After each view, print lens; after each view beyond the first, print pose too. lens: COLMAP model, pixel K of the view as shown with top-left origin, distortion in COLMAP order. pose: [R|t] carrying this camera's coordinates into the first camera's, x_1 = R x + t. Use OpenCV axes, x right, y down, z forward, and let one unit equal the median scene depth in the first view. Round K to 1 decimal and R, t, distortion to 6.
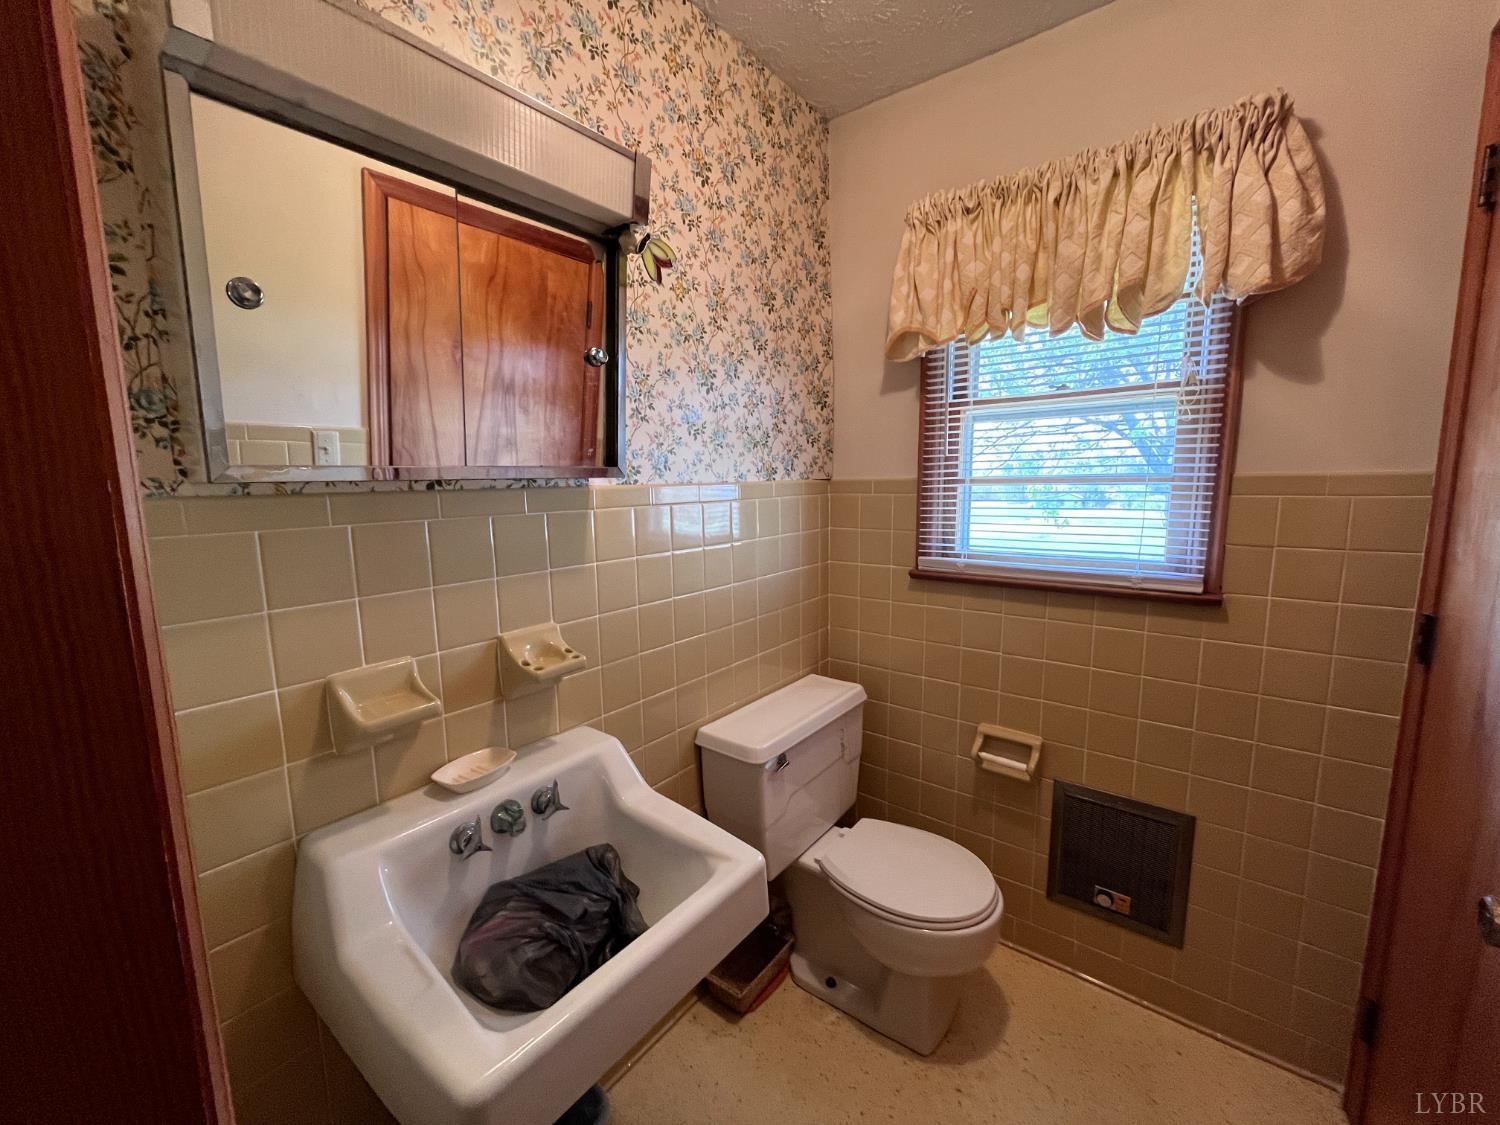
lens RADIAL K [[604.5, 0, 746.4], [0, 604.5, 562.7], [0, 0, 1]] dist [-0.001735, -0.000757]
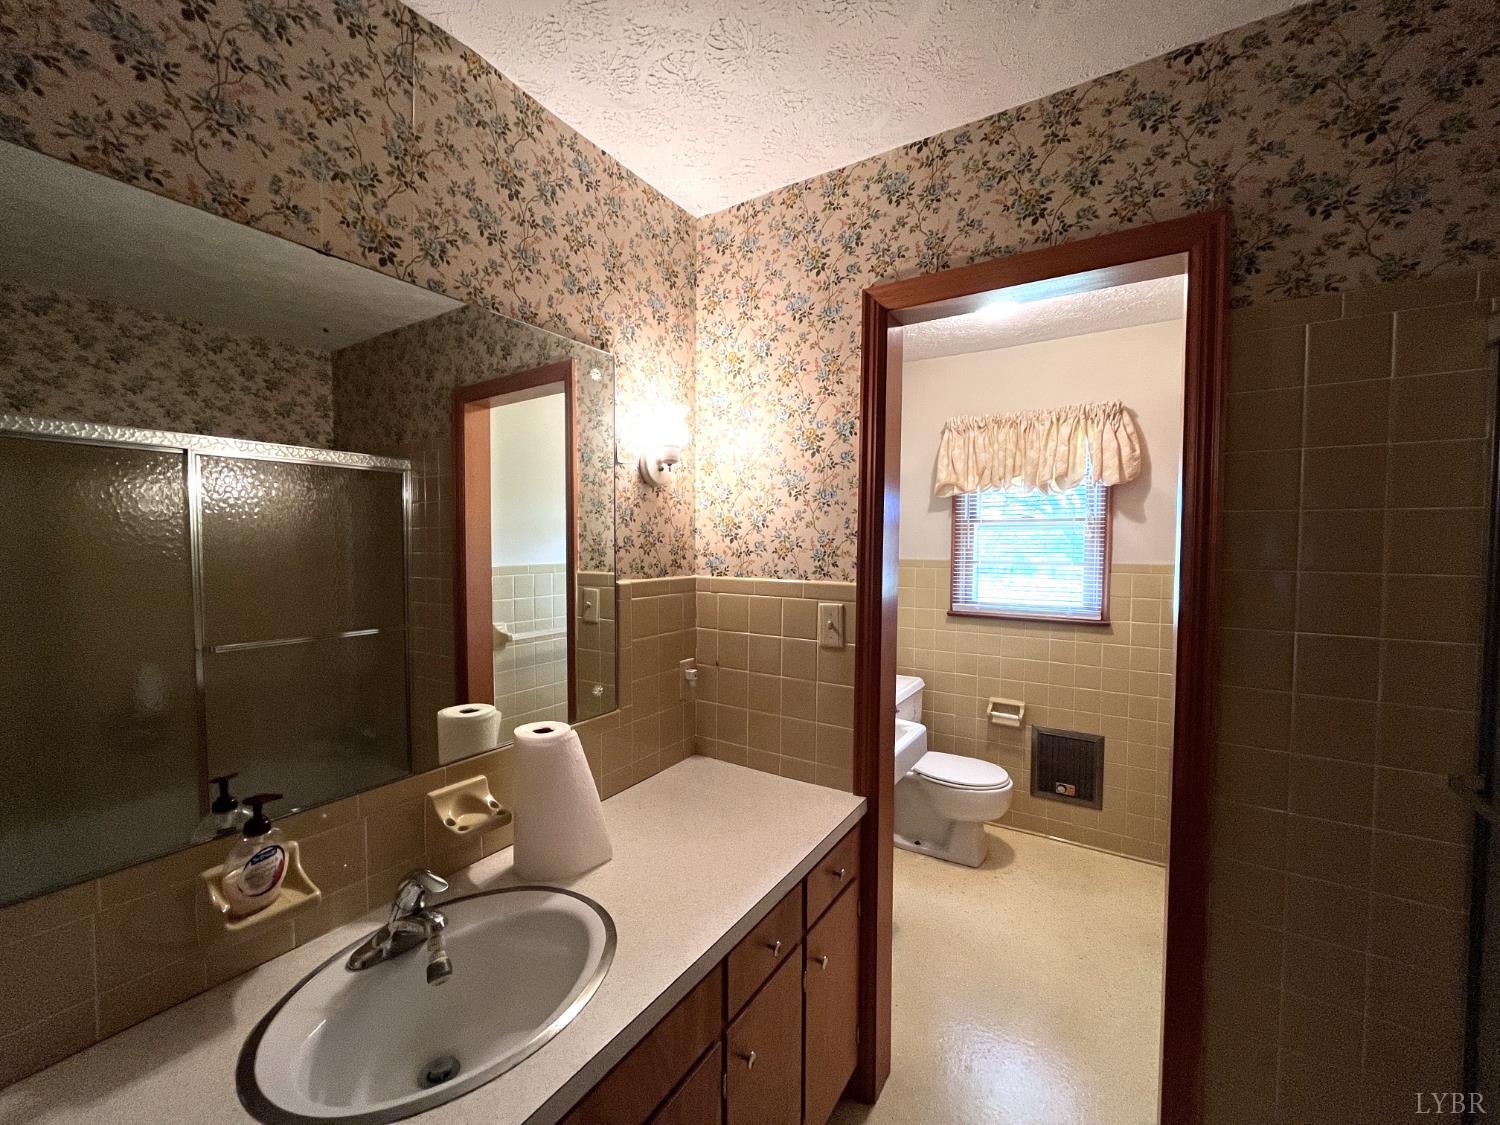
lens RADIAL K [[605.8, 0, 722.5], [0, 605.8, 560.3], [0, 0, 1]] dist [-0.025366, -0.000042]
pose [[0.996799, 0.019028, 0.077656, -0.611362], [-0.010108, 0.993465, -0.113688, 0.083549], [-0.079312, 0.112539, 0.990477, -0.832287]]
